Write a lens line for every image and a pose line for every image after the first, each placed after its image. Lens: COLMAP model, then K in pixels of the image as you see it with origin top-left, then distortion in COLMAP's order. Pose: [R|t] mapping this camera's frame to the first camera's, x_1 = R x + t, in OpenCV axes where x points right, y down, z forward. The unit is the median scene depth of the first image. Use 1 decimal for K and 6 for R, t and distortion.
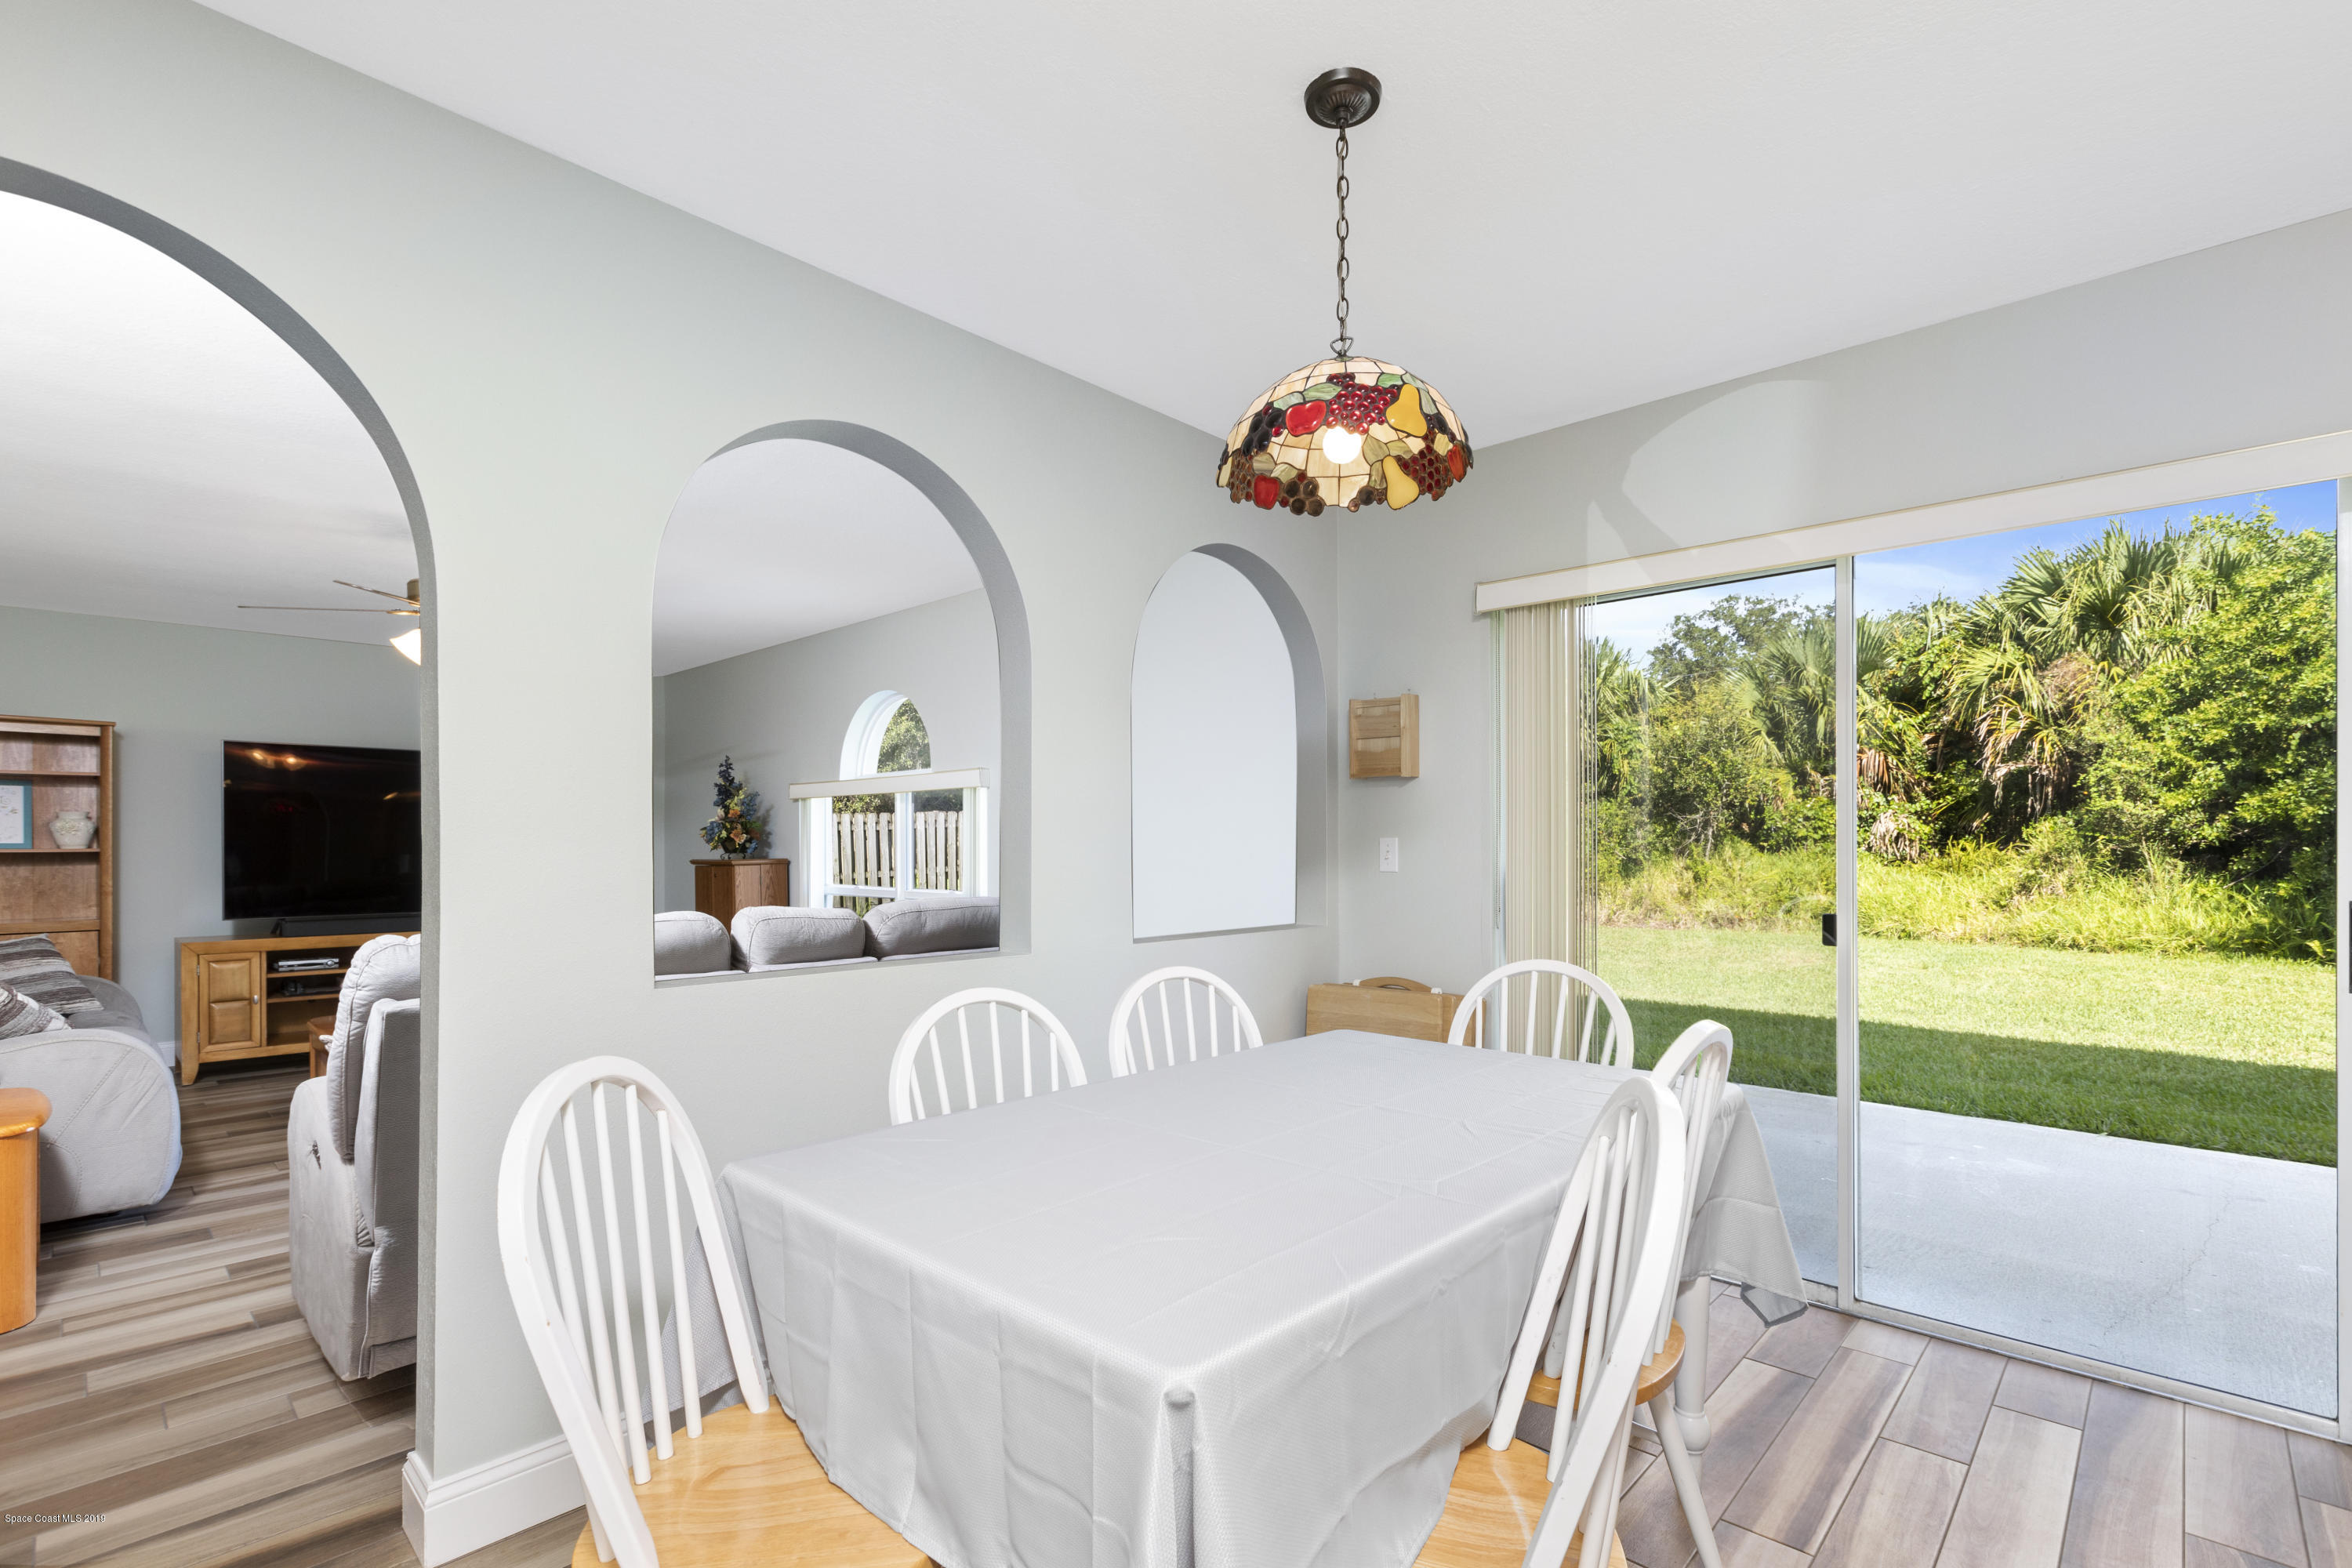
lens RADIAL K [[1061.0, 0, 1157.1], [0, 1061.0, 826.1], [0, 0, 1]] dist [-0.003178, 0.001003]
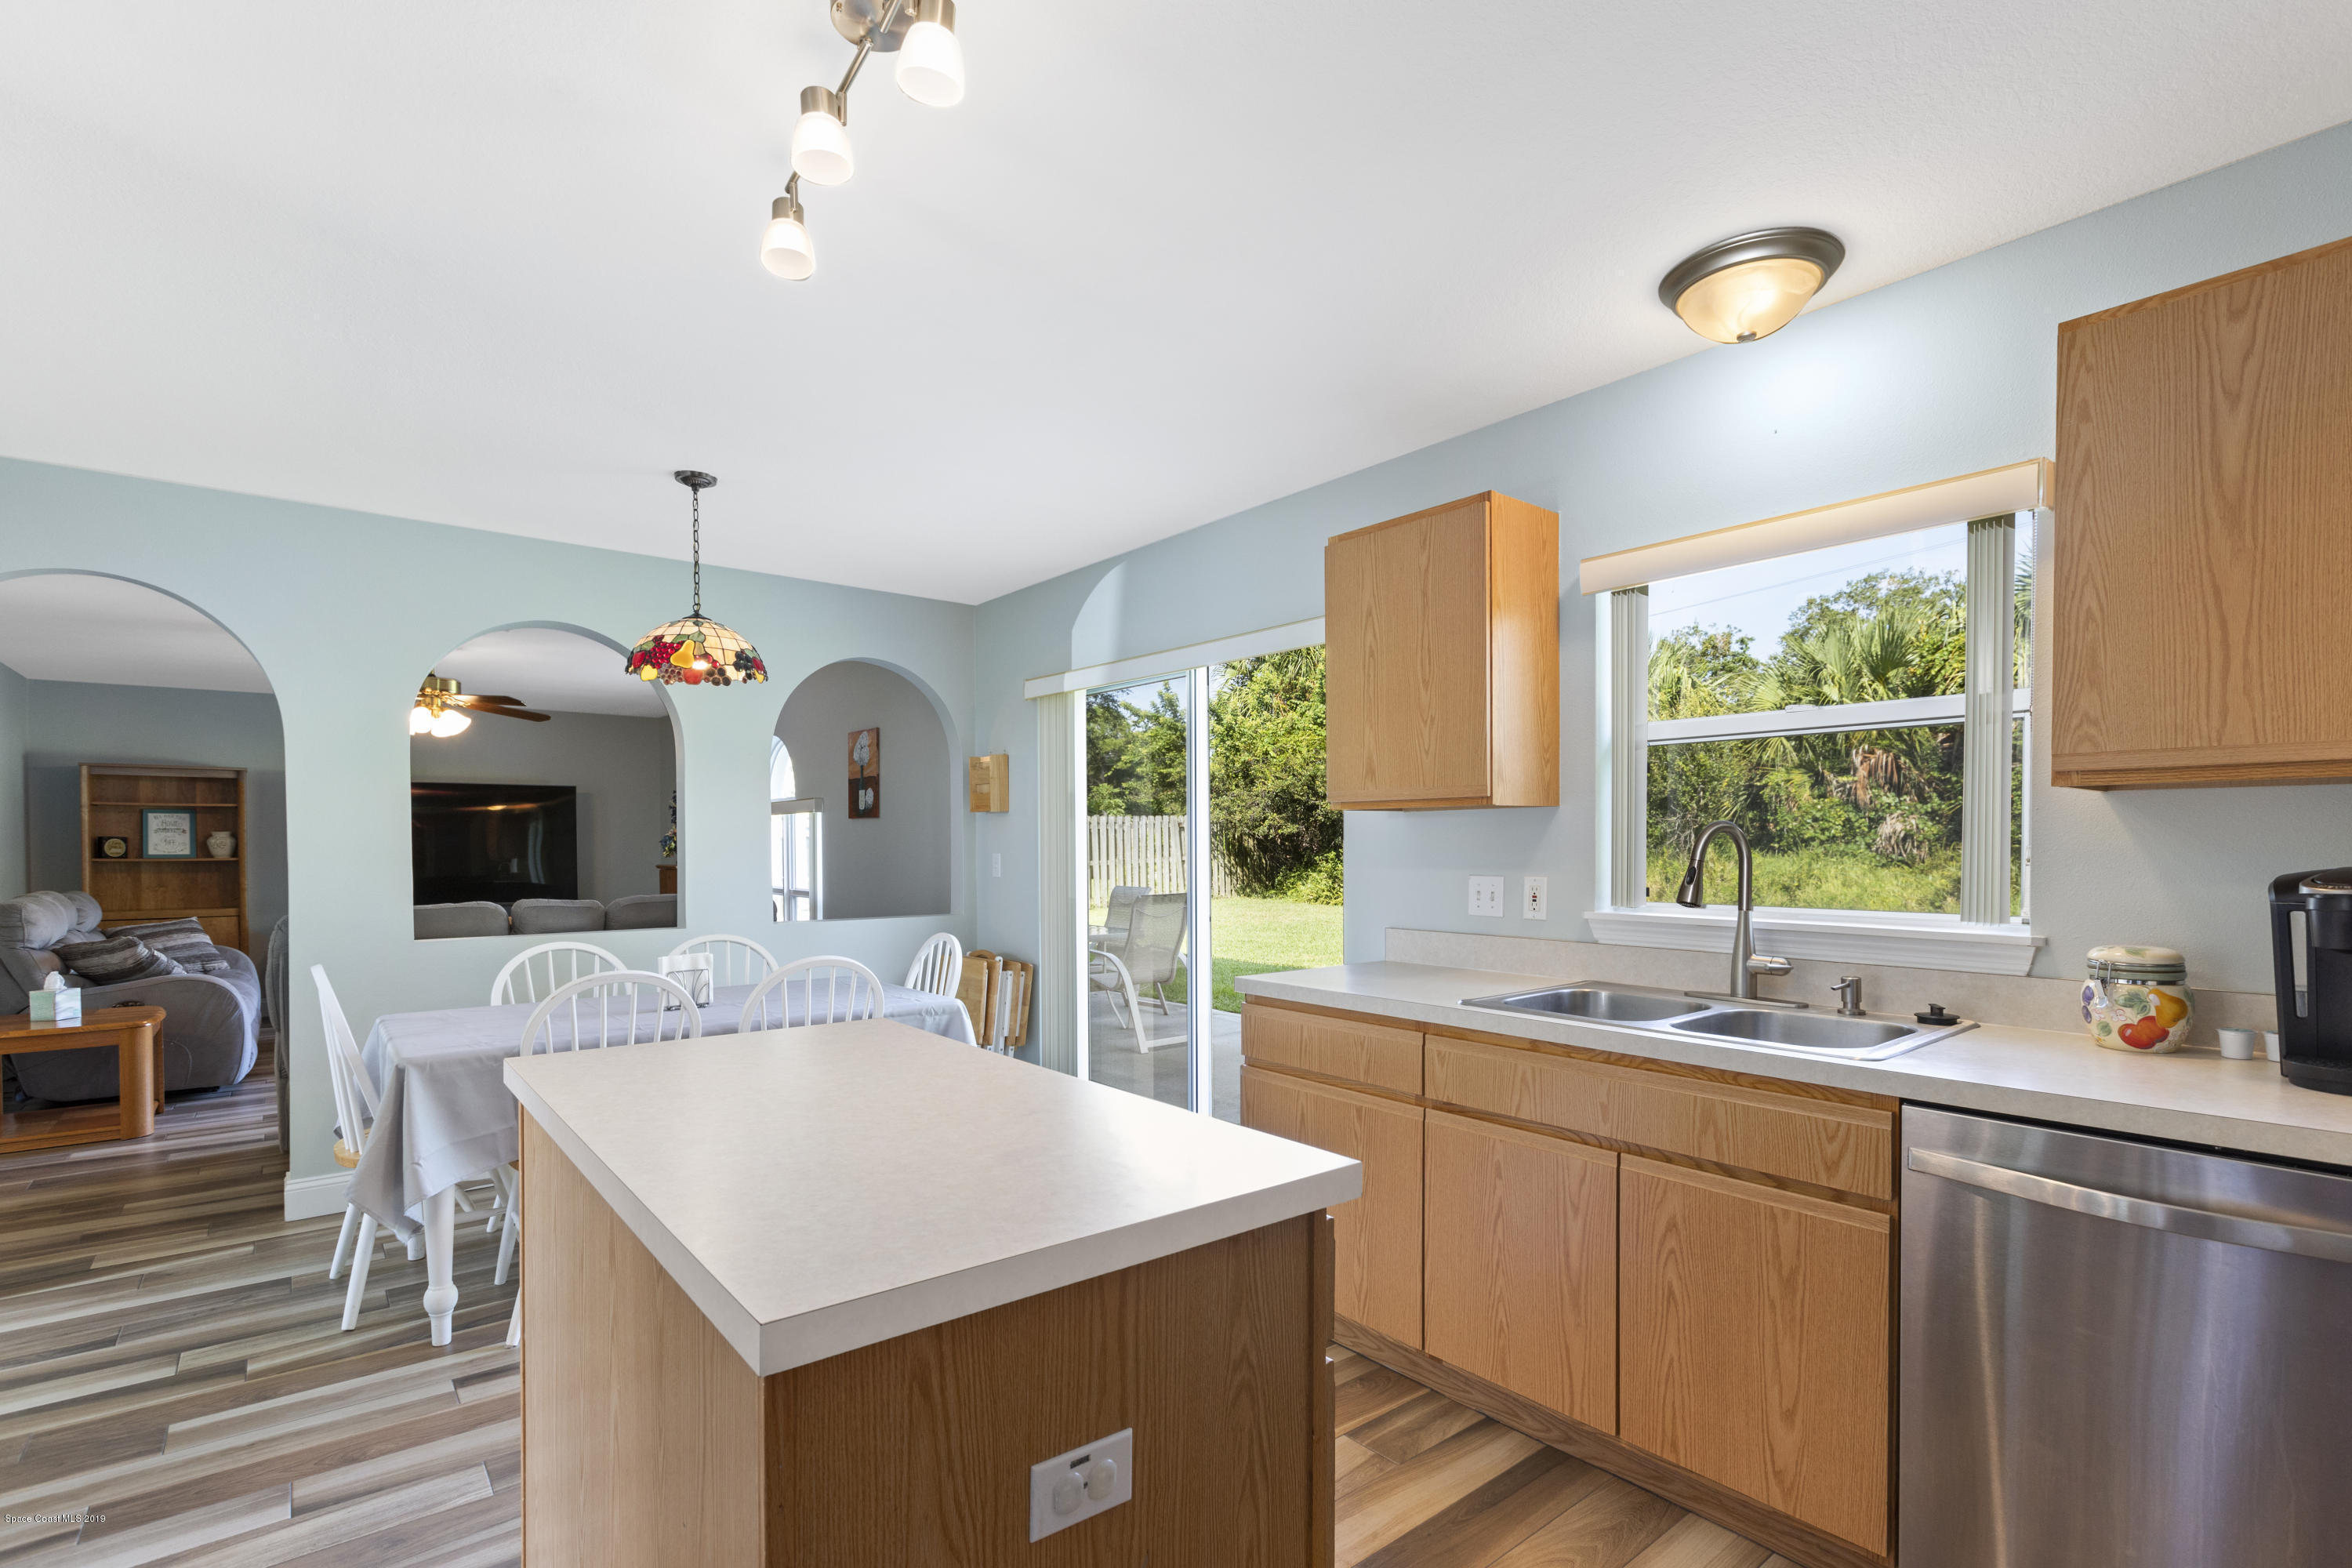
lens RADIAL K [[1061.0, 0, 1138.7], [0, 1061.0, 852.8], [0, 0, 1]] dist [-0.003178, 0.001003]
pose [[0.991811, -0.001076, -0.127708, 0.164662], [0.004493, 0.999640, 0.026468, -0.007721], [0.127634, -0.026825, 0.991459, -0.109642]]
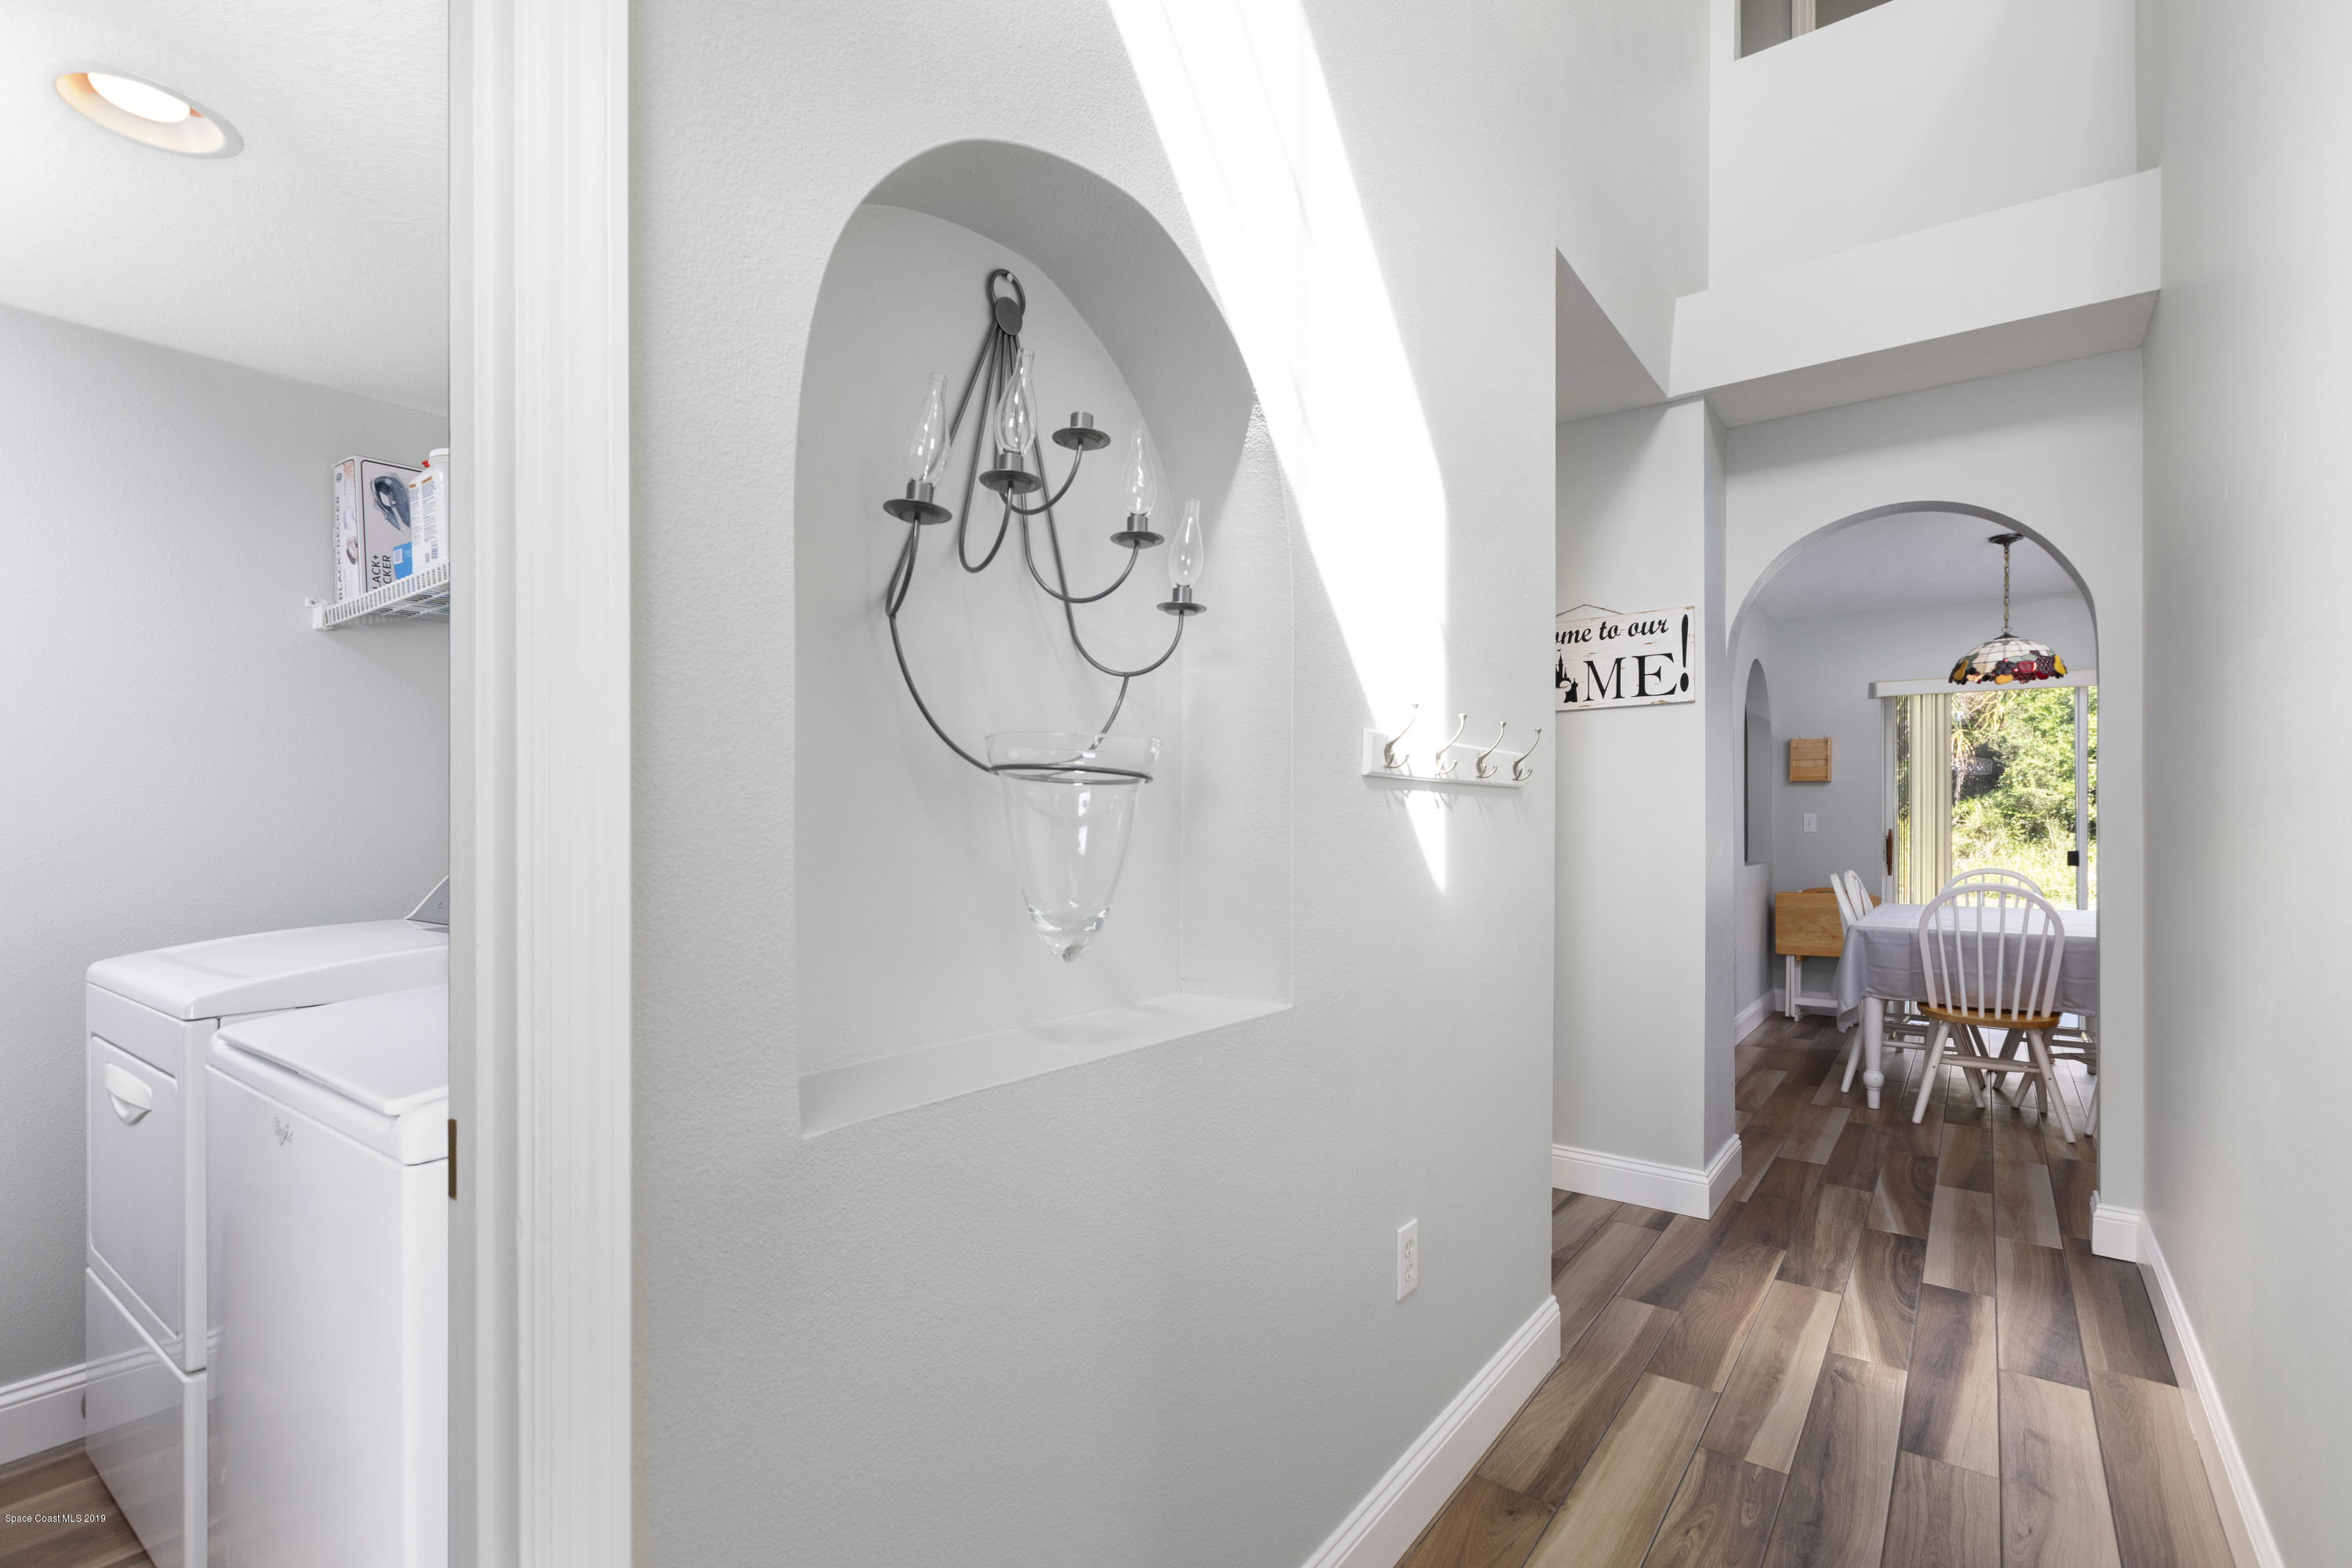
lens RADIAL K [[1061.0, 0, 1211.1], [0, 1061.0, 821.3], [0, 0, 1]] dist [-0.003178, 0.001003]
pose [[0.990797, 0.002001, 0.135339, -0.292665], [-0.004458, 0.999831, 0.017858, -0.001102], [-0.135281, -0.018297, 0.990638, -0.187584]]
